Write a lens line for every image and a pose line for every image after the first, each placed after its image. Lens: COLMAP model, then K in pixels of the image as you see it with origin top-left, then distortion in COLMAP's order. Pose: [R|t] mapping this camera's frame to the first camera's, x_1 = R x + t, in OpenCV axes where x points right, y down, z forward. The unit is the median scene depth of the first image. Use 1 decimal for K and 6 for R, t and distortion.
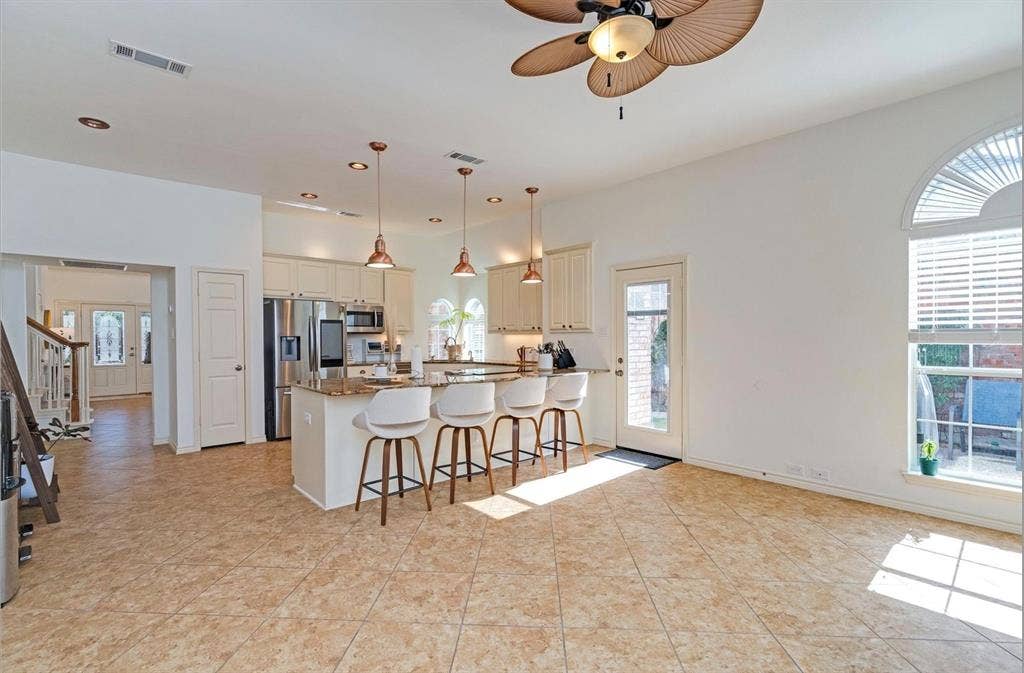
lens RADIAL K [[466.2, 0, 503.3], [0, 466.2, 341.6], [0, 0, 1]] dist [-0.000822, -0.000066]
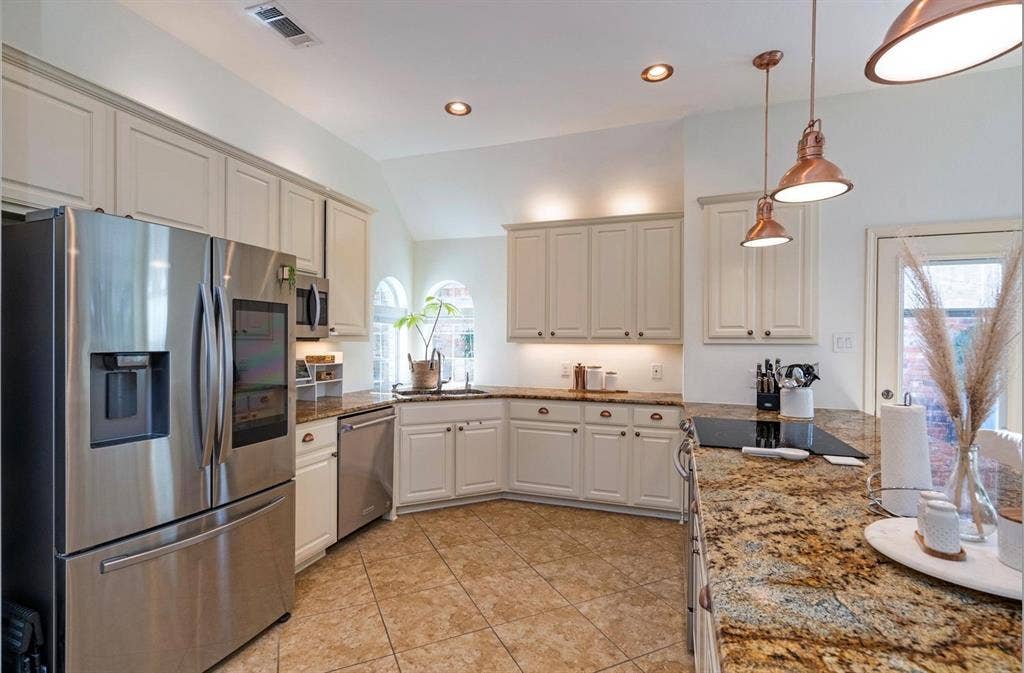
lens RADIAL K [[466.2, 0, 508.0], [0, 466.2, 343.0], [0, 0, 1]] dist [-0.000822, -0.000066]
pose [[0.876179, 0.005290, 0.481956, -0.398235], [-0.002669, 0.999978, -0.006124, -0.016295], [-0.481978, 0.004079, 0.876174, 0.659523]]
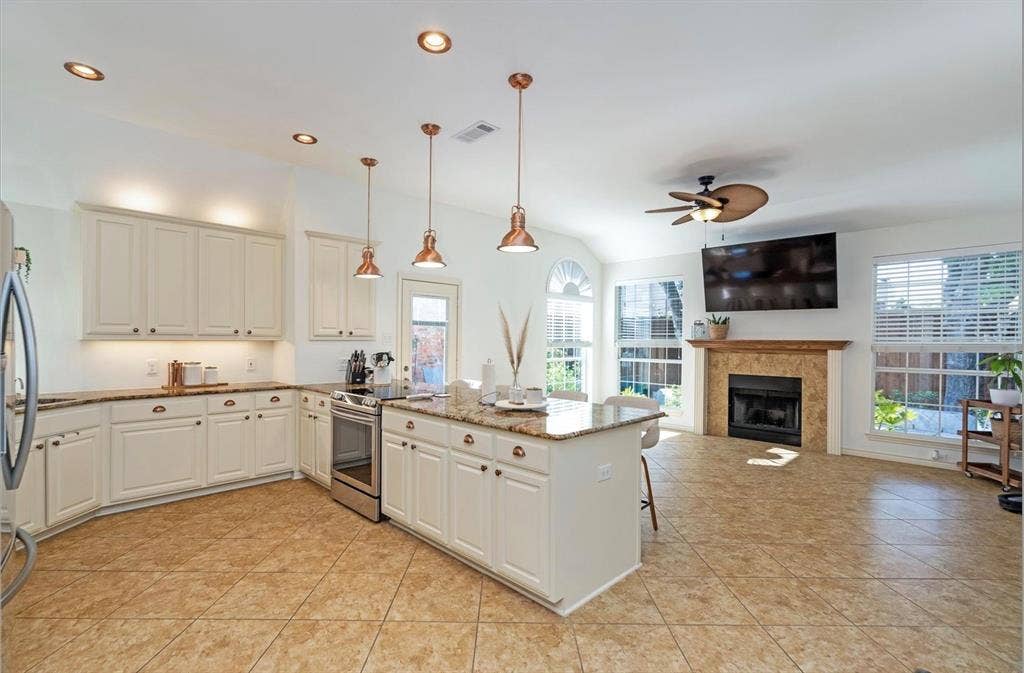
lens RADIAL K [[466.2, 0, 503.8], [0, 466.2, 343.5], [0, 0, 1]] dist [-0.000822, -0.000066]
pose [[-0.054838, -0.006224, 0.998476, -0.706447], [0.005356, 0.999964, 0.006528, -0.017361], [-0.998481, 0.005706, -0.054803, 0.770875]]
